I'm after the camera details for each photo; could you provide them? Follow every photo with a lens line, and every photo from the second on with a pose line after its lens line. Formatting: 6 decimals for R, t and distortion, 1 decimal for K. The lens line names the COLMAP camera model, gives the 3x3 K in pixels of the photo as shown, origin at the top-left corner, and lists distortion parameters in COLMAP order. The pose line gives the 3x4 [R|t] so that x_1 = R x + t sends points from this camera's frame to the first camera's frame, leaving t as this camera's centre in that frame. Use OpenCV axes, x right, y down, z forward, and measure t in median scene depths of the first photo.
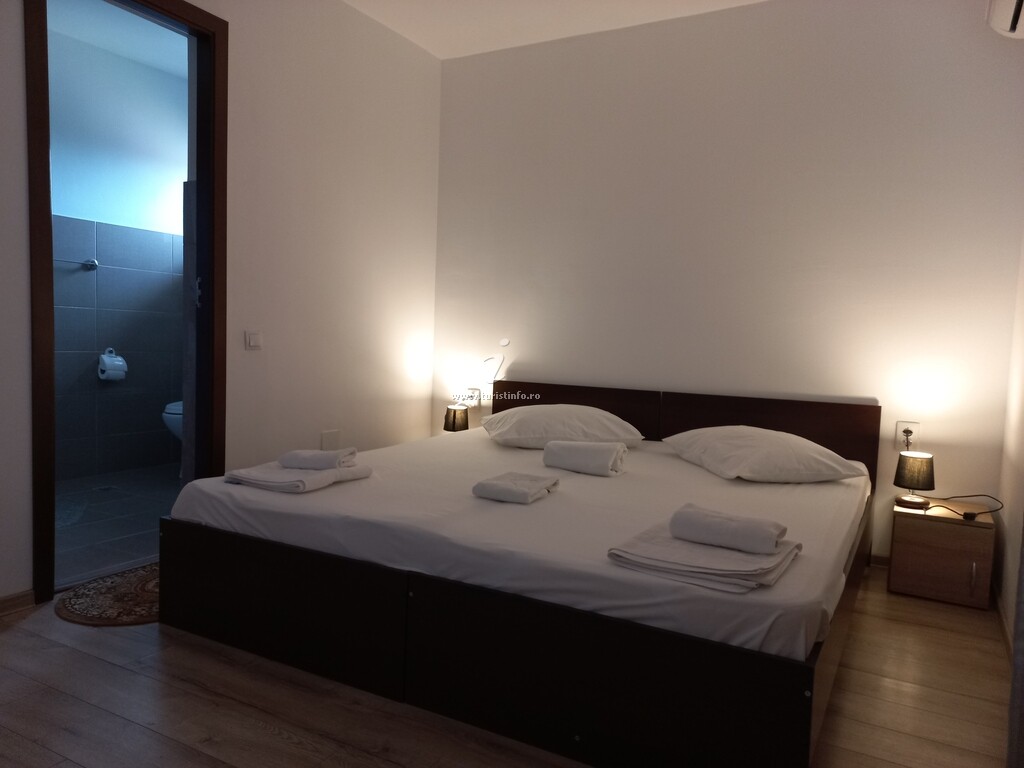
lens RADIAL K [[734.5, 0, 512.0], [0, 734.5, 384.0], [0, 0, 1]] dist [0.081039, -0.064372]
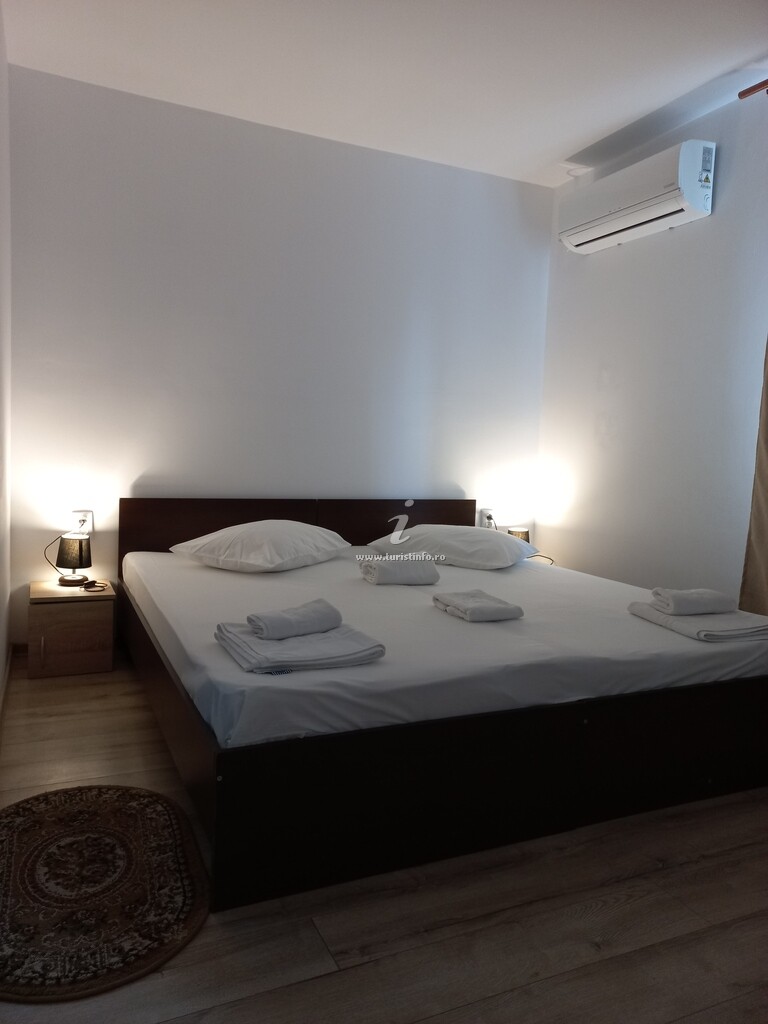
lens RADIAL K [[727.5, 0, 380.3], [0, 727.5, 497.4], [0, 0, 1]] dist [0.046270, -0.001425]
pose [[0.588497, -0.067646, 0.805664, -0.770173], [0.034421, 0.997686, 0.058626, -0.066224], [-0.807766, -0.006769, 0.589464, 0.442495]]
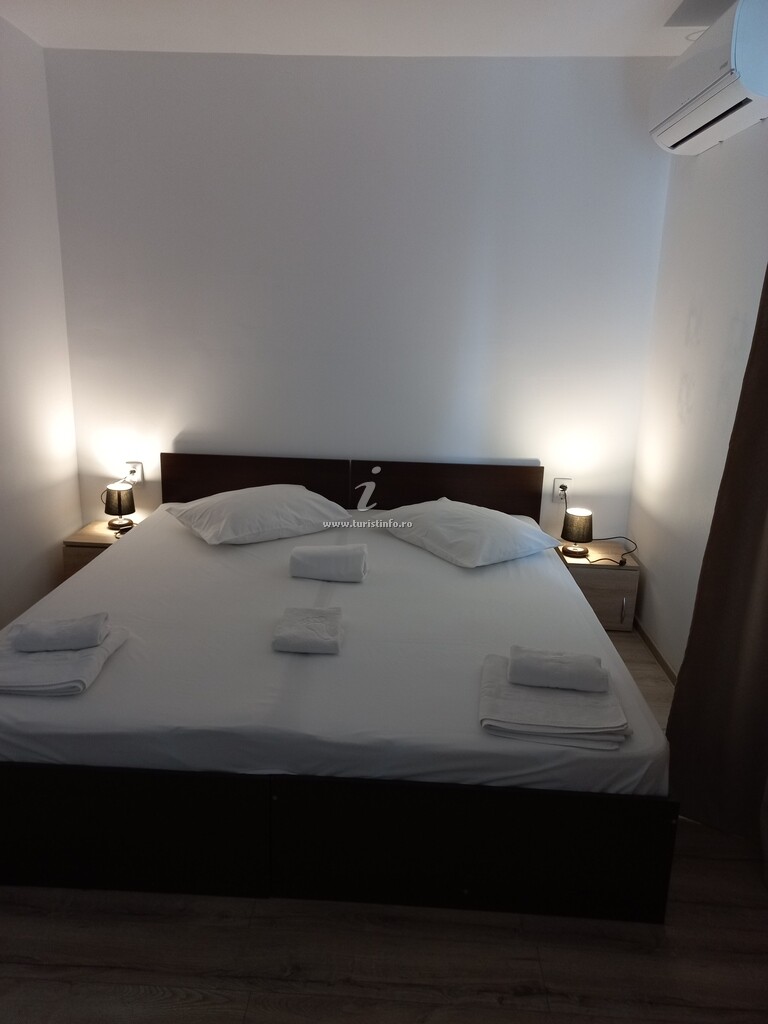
lens RADIAL K [[727.5, 0, 380.3], [0, 727.5, 497.4], [0, 0, 1]] dist [0.046270, -0.001425]
pose [[0.897683, -0.118585, 0.424386, -0.257506], [0.031563, 0.977938, 0.206498, -0.195886], [-0.439511, -0.171975, 0.881621, 0.126430]]
